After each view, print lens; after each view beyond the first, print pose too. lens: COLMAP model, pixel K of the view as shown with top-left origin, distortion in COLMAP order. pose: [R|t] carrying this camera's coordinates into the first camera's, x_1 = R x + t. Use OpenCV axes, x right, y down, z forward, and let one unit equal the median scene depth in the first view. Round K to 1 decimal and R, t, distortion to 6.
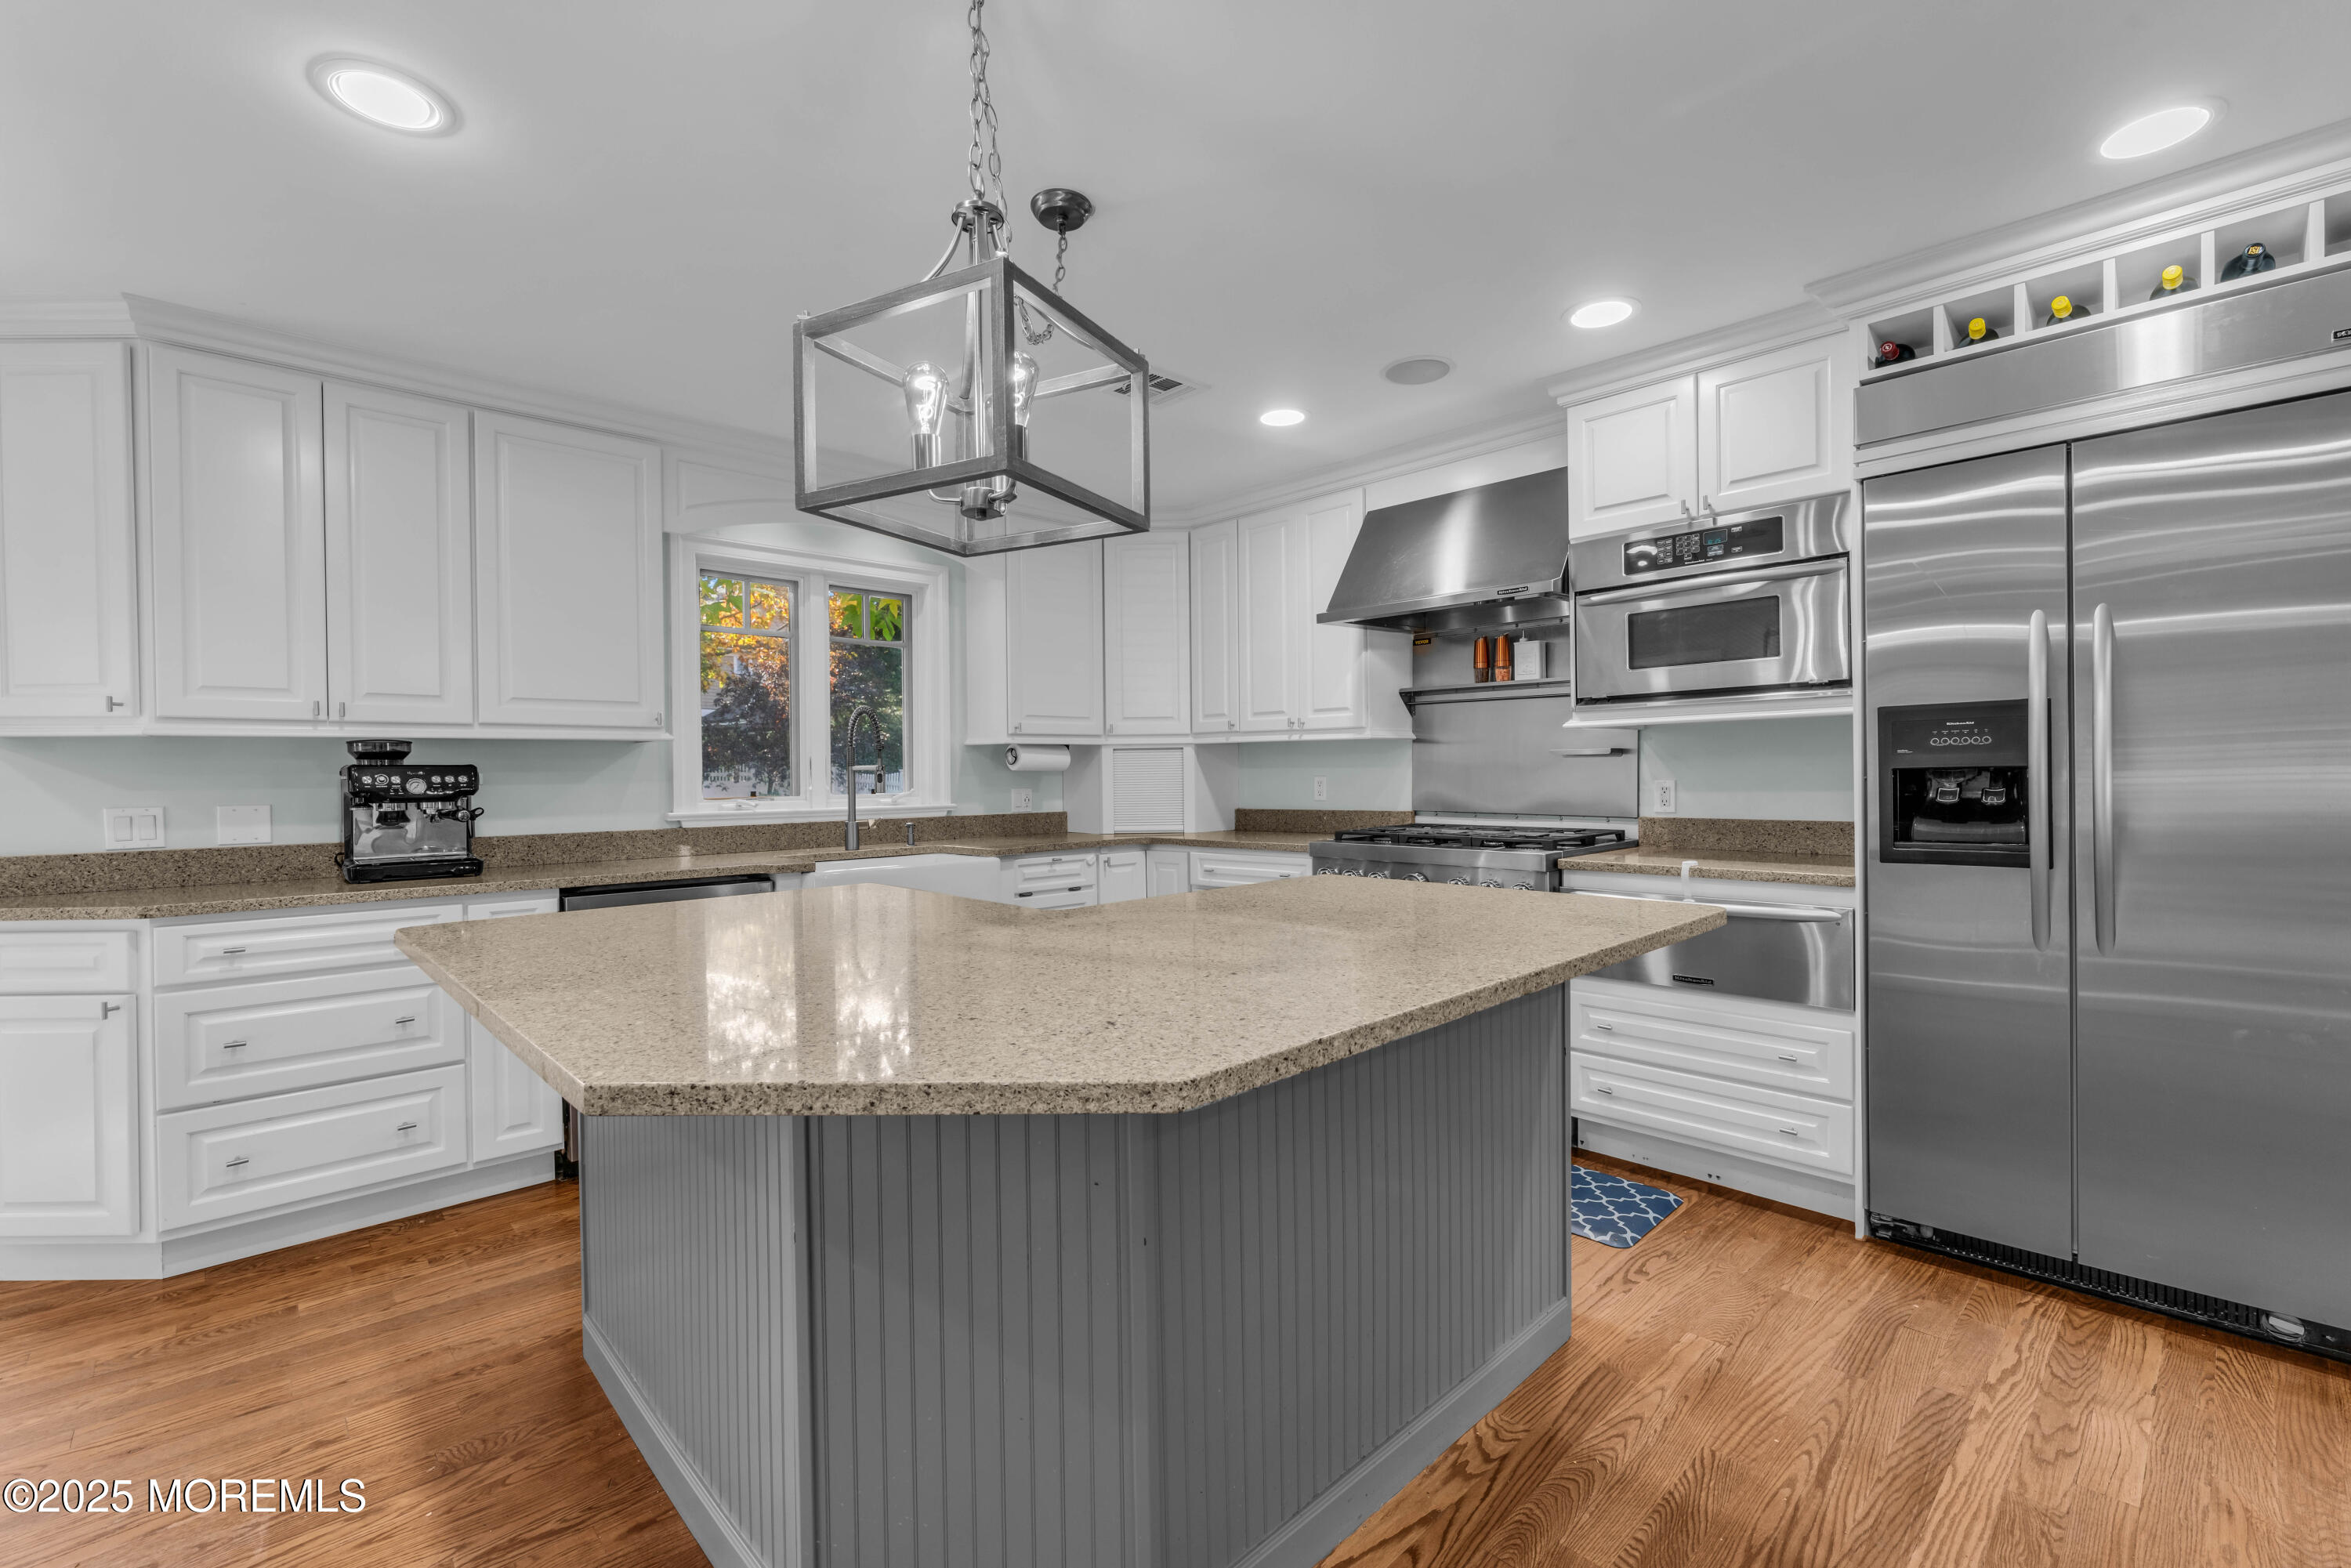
lens RADIAL K [[996.8, 0, 1166.3], [0, 996.8, 782.5], [0, 0, 1]] dist [0.001592, 0.000150]
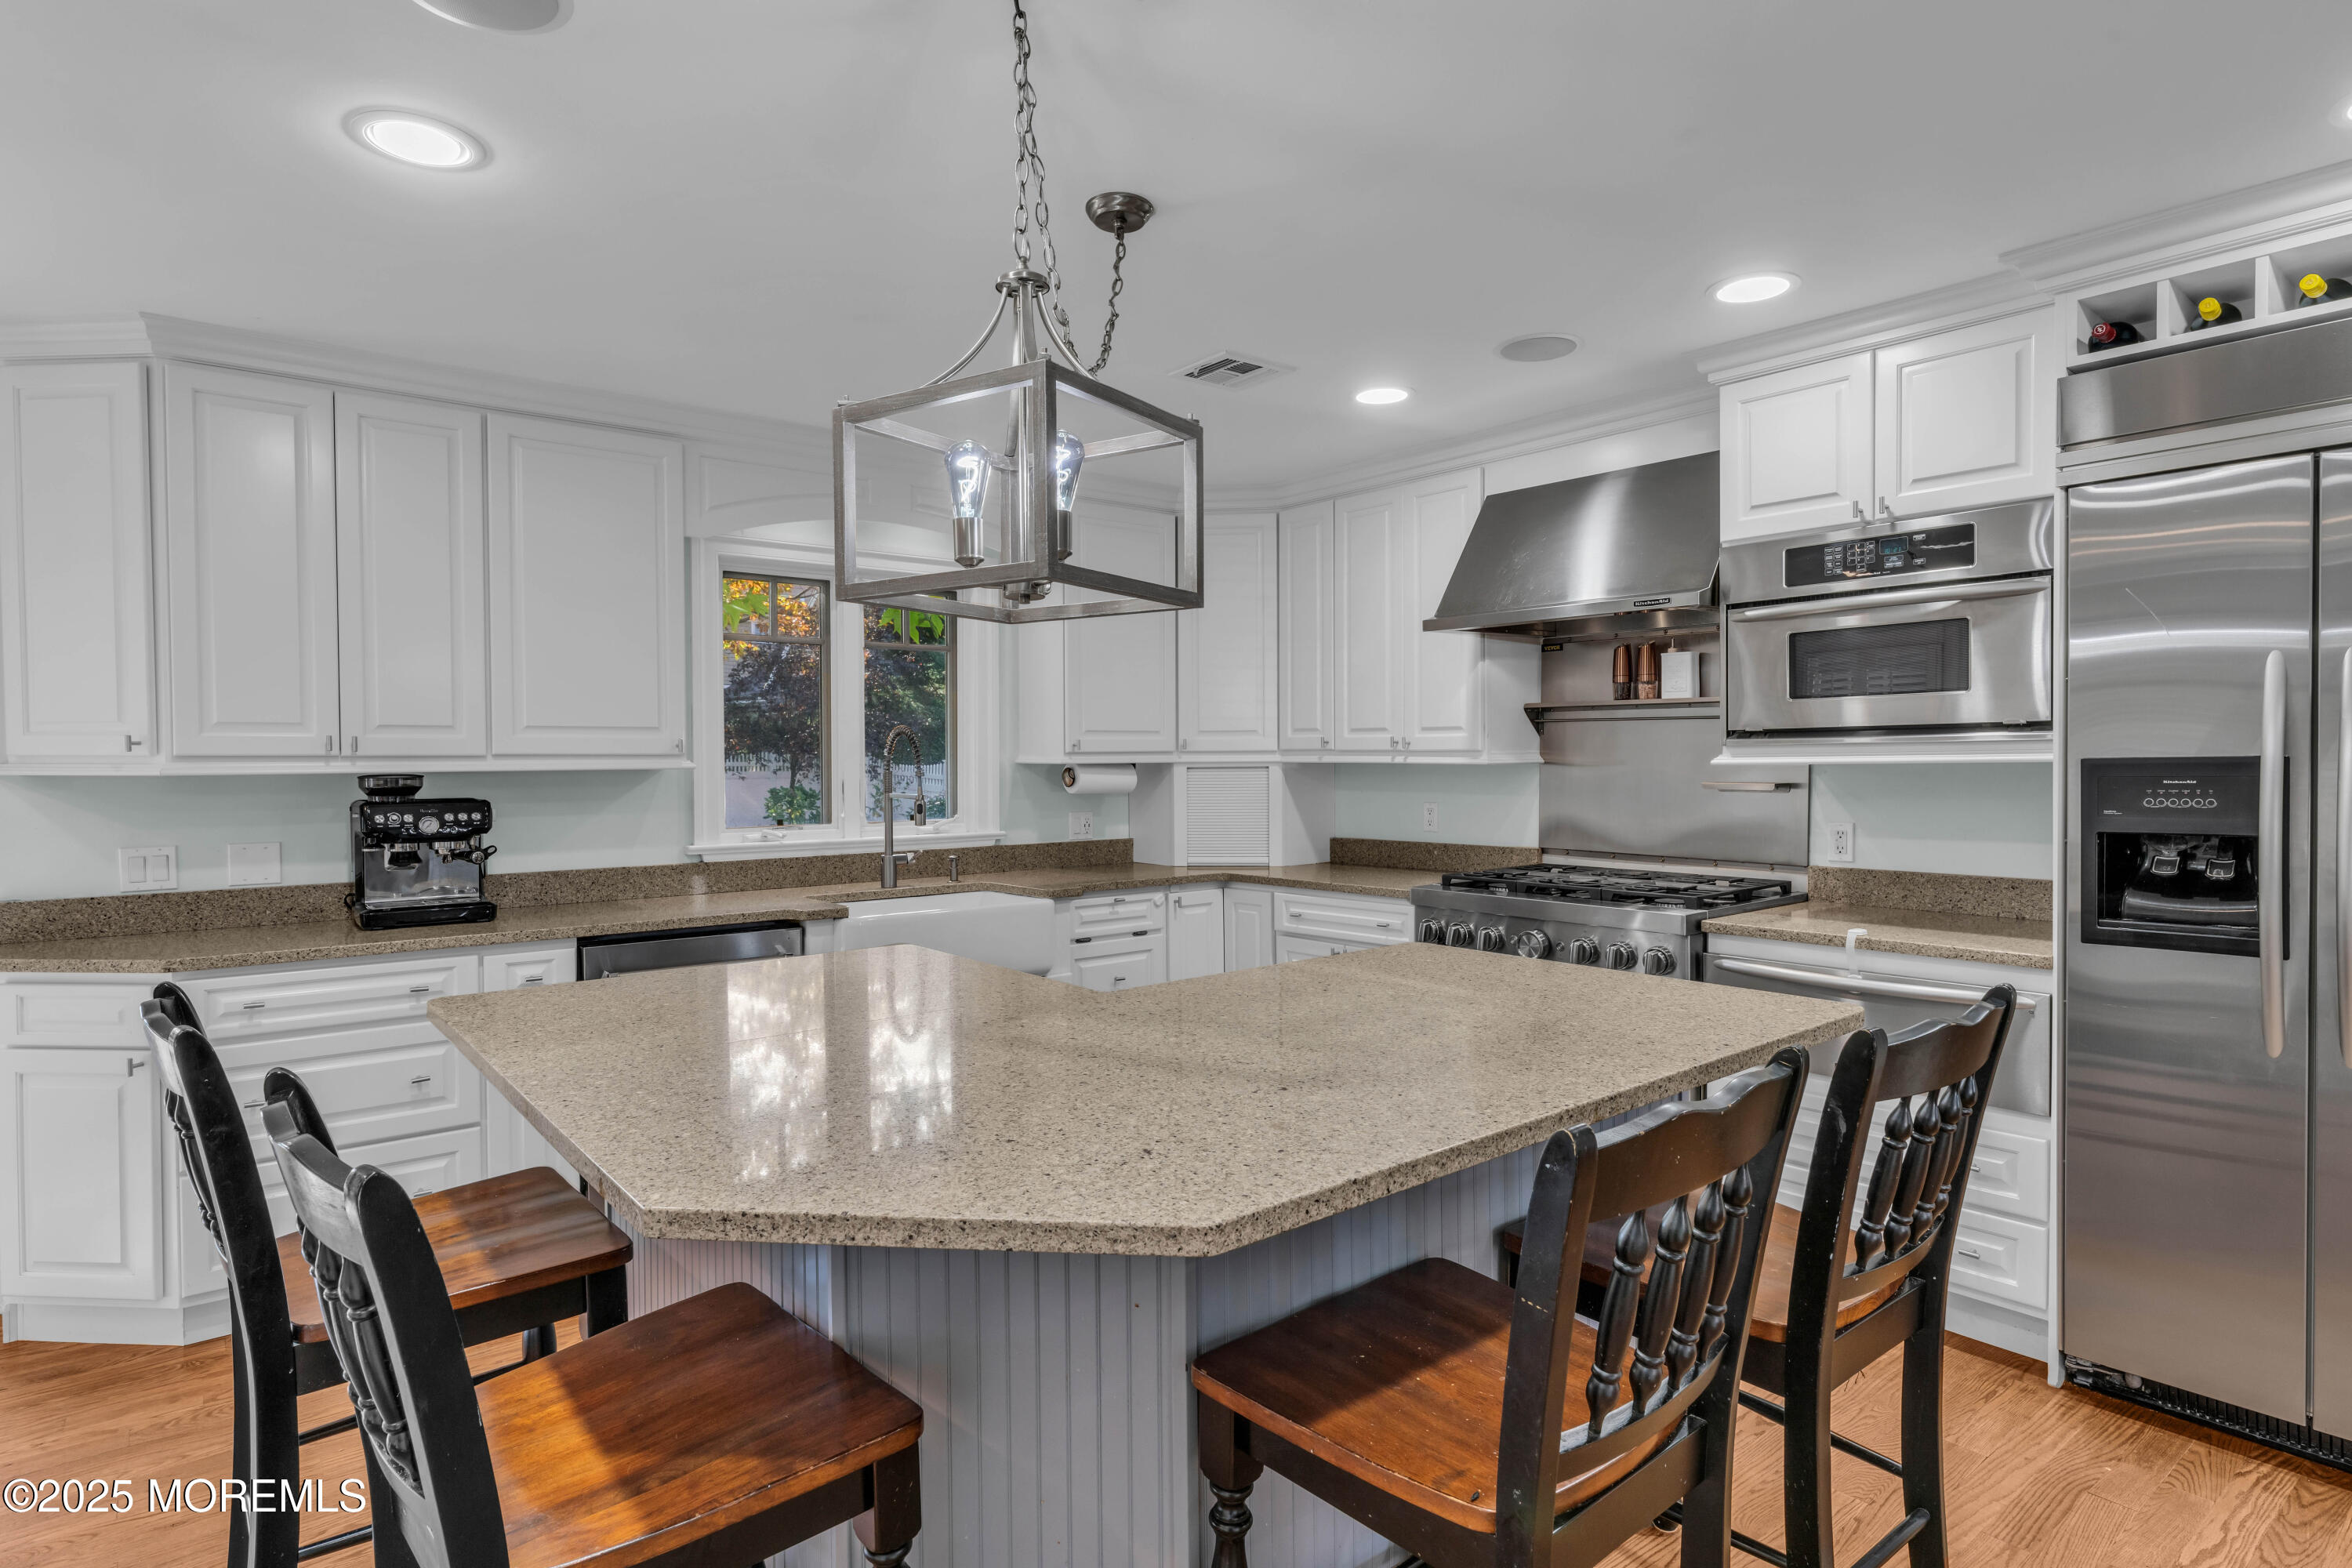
lens RADIAL K [[1218.9, 0, 1168.6], [0, 1218.9, 783.5], [0, 0, 1]] dist [0.004176, 0.000869]
pose [[0.996886, 0.007229, -0.078524, 0.022380], [-0.006324, 0.999911, 0.011759, -0.053357], [0.078602, -0.011226, 0.996843, -0.077468]]
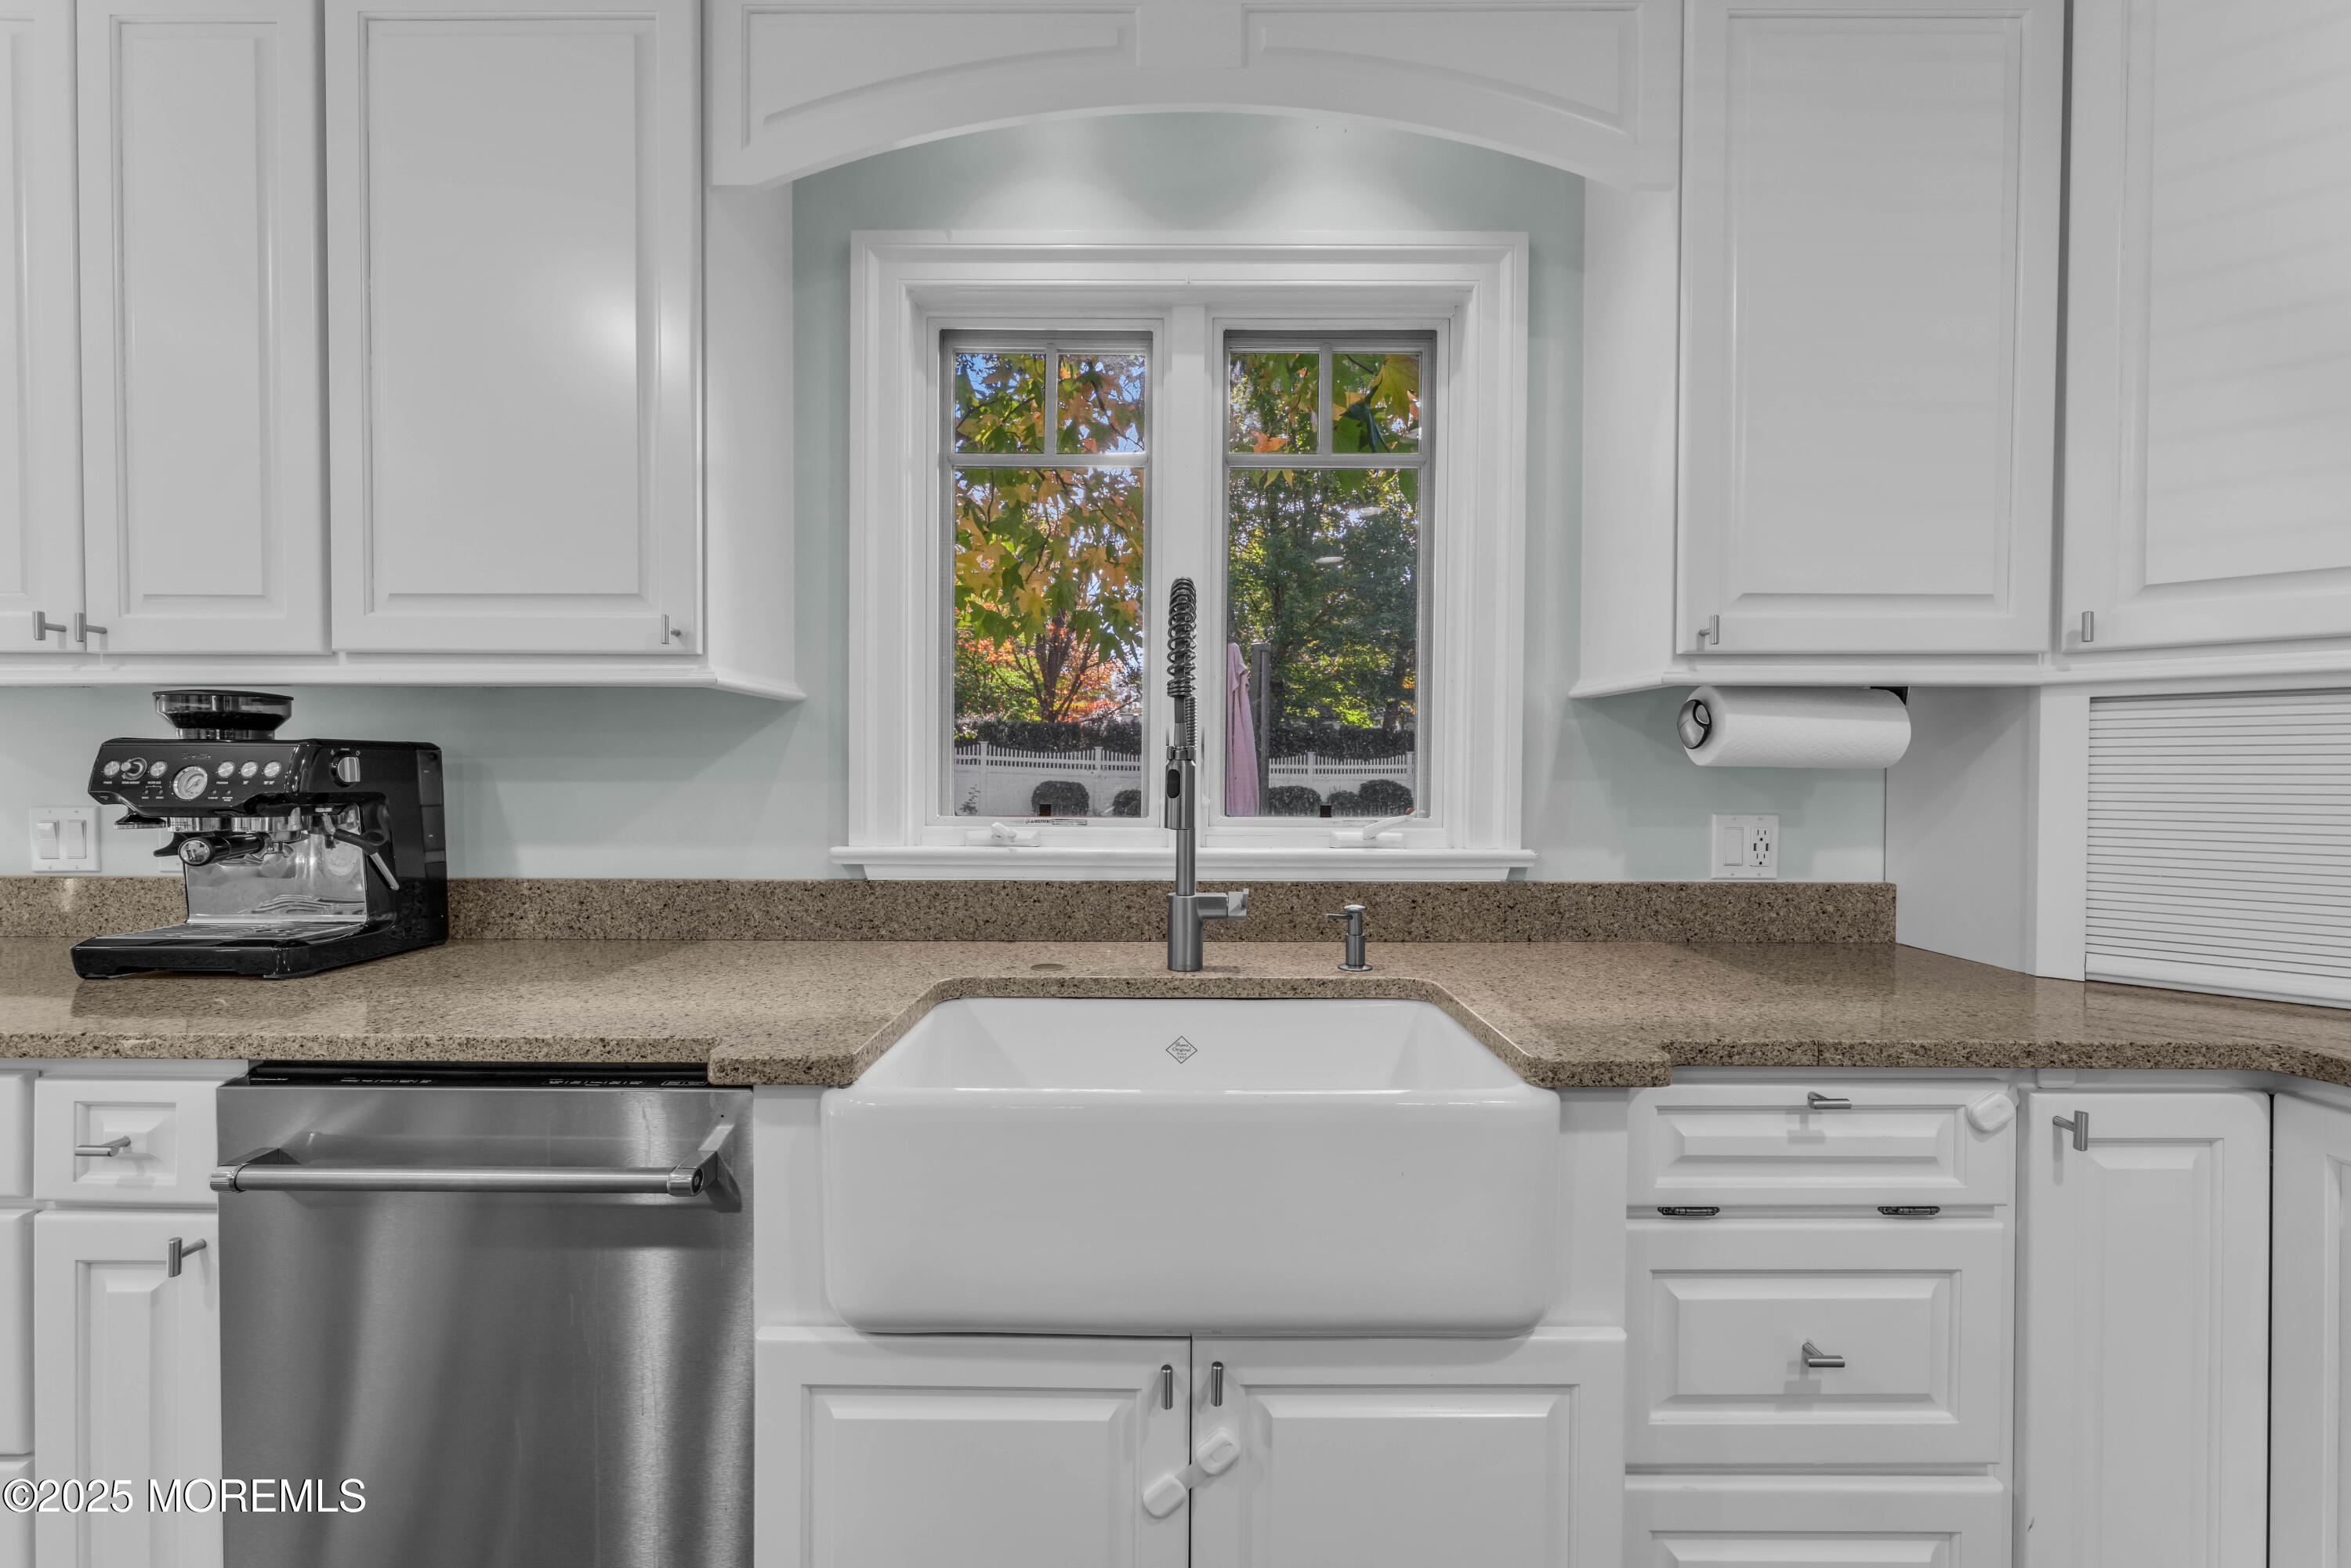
lens RADIAL K [[996.8, 0, 1169.4], [0, 996.8, 779.9], [0, 0, 1]] dist [0.001592, 0.000150]
pose [[0.732079, 0.023211, -0.680824, -0.085112], [-0.018414, 0.999728, 0.014283, -0.013617], [0.680971, 0.002081, 0.732308, 0.986761]]
